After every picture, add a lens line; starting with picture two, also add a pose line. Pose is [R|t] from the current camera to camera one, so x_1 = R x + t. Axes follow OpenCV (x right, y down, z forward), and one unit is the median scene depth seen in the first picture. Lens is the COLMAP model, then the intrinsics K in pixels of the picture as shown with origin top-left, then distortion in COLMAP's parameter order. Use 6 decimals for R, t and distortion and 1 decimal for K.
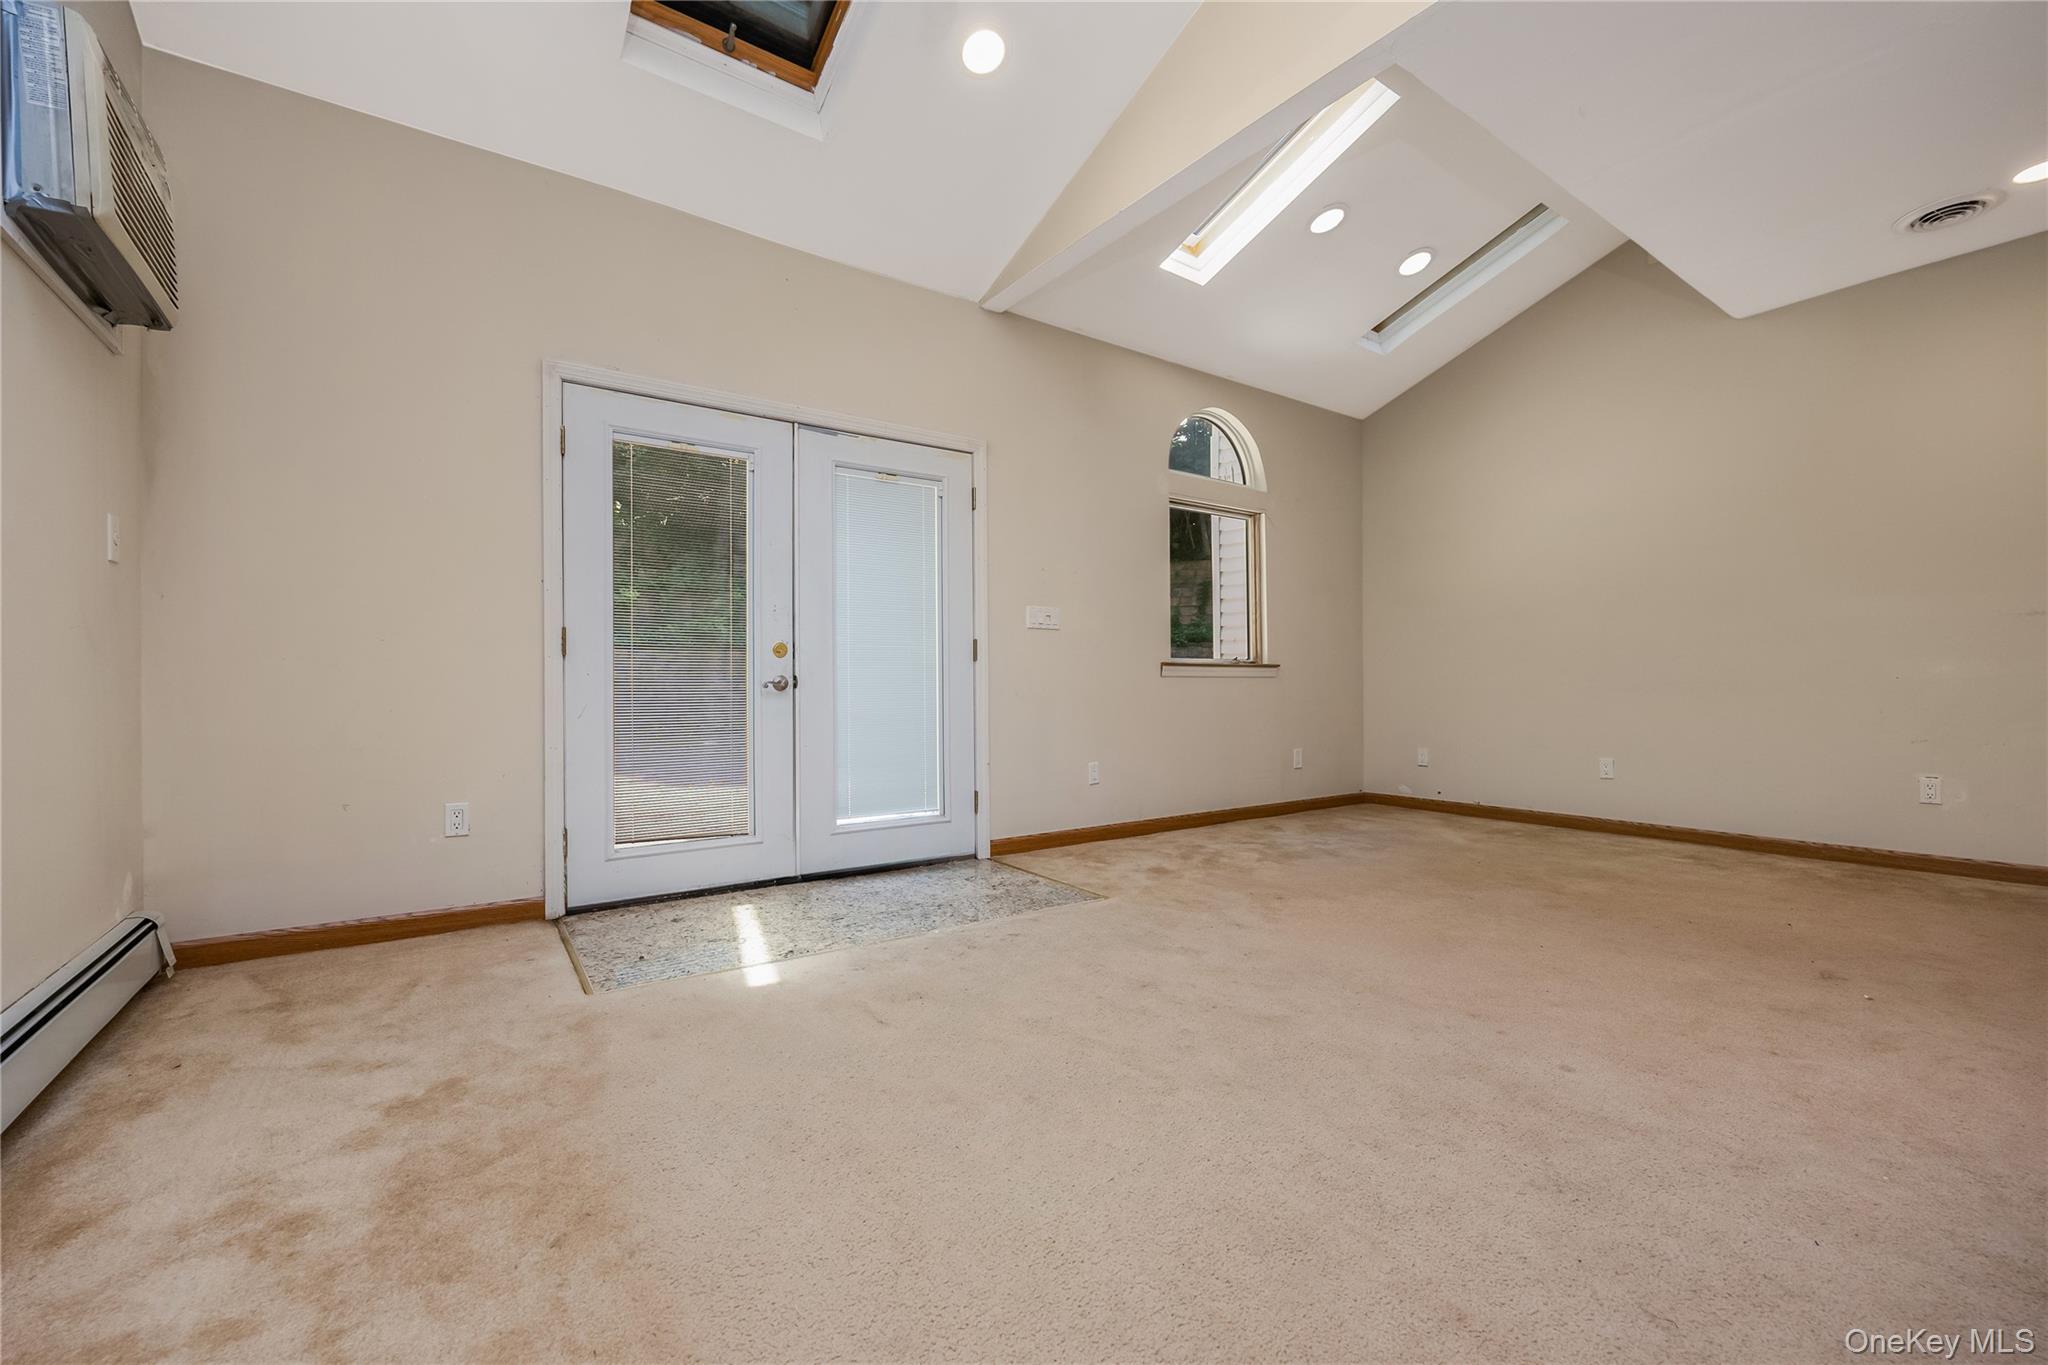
lens RADIAL K [[829.2, 0, 1013.2], [0, 829.2, 676.3], [0, 0, 1]] dist [-0.006703, -0.000596]
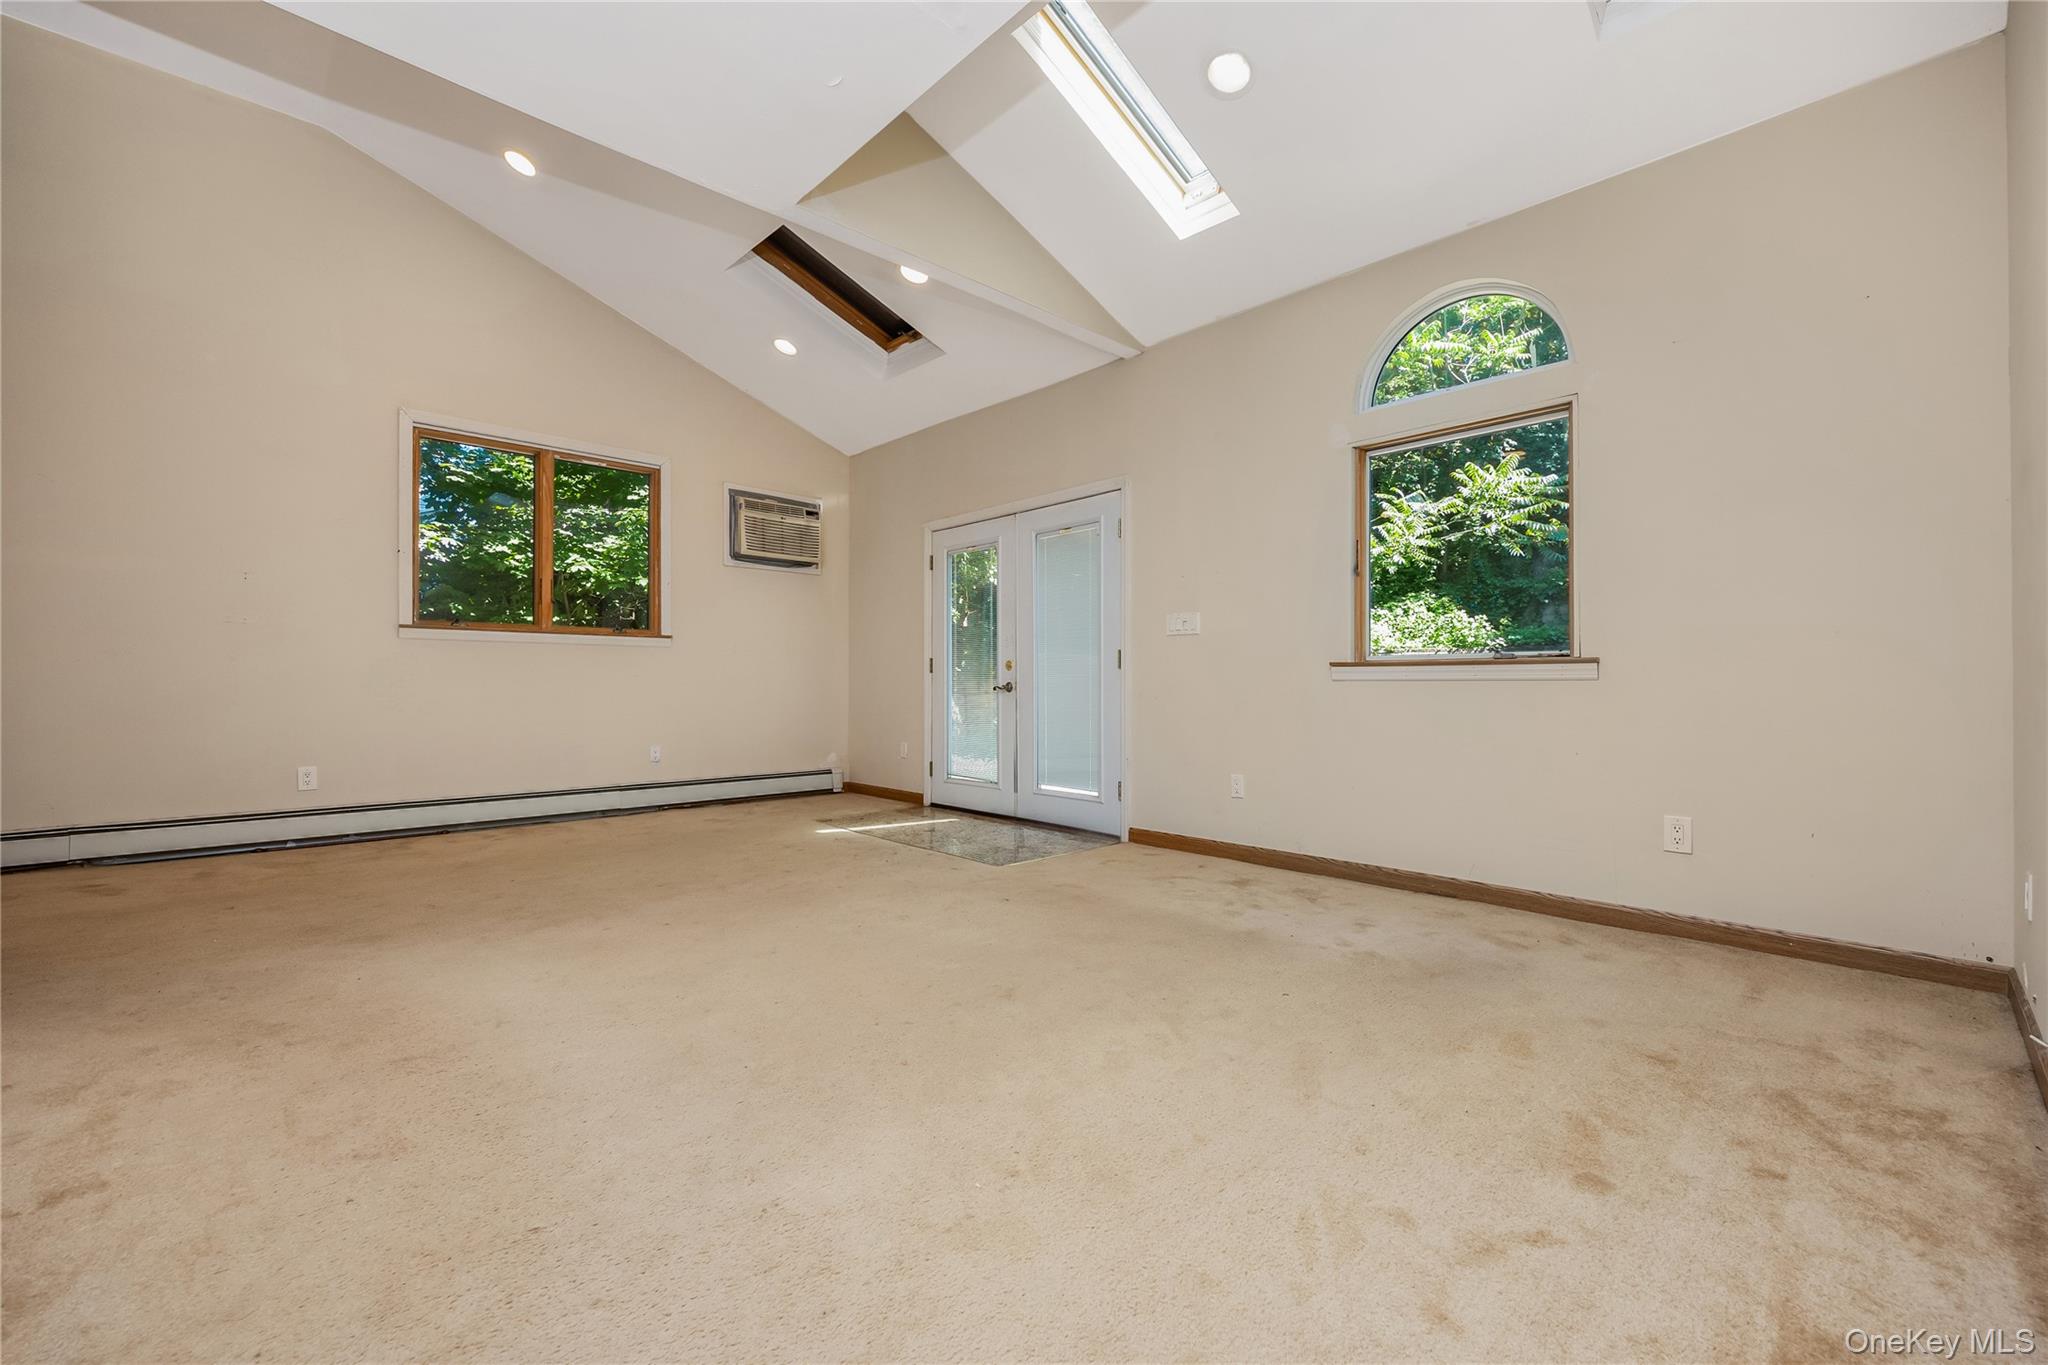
lens RADIAL K [[829.2, 0, 1018.4], [0, 829.2, 687.8], [0, 0, 1]] dist [-0.006703, -0.000596]
pose [[0.158481, 0.000605, -0.987362, 1.154454], [0.001337, 0.999999, 0.000827, 0.007510], [0.987361, -0.001451, 0.158480, 0.732394]]
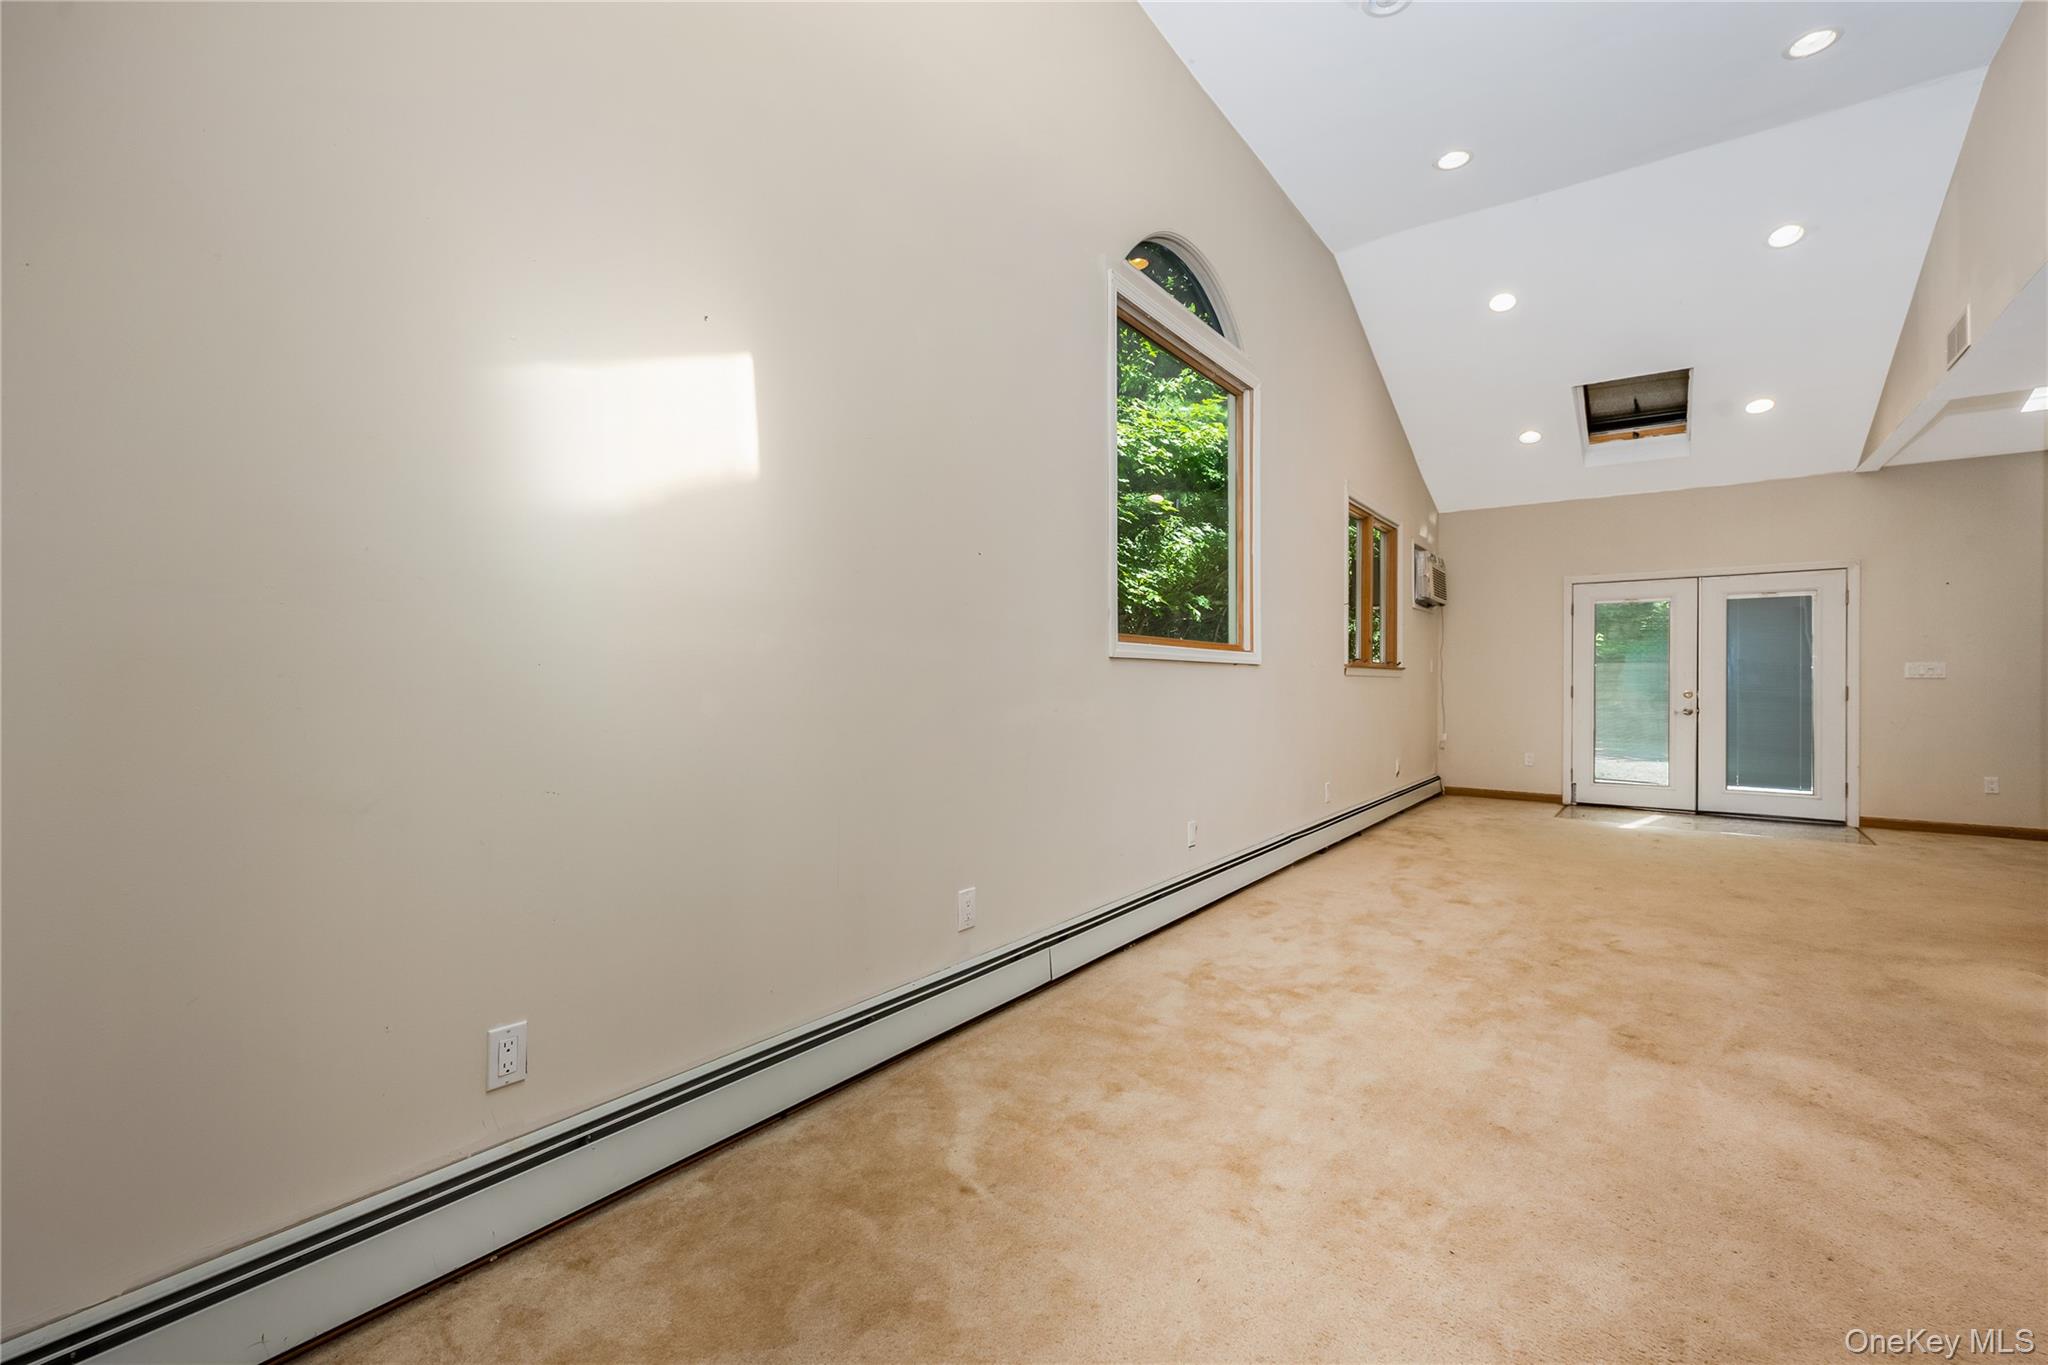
lens RADIAL K [[829.2, 0, 1020.3], [0, 829.2, 683.4], [0, 0, 1]] dist [-0.006703, -0.000596]
pose [[0.310191, 0.003388, -0.950668, 1.030797], [-0.000537, 0.999994, 0.003388, -0.059313], [0.950674, -0.000541, 0.310191, -1.056885]]
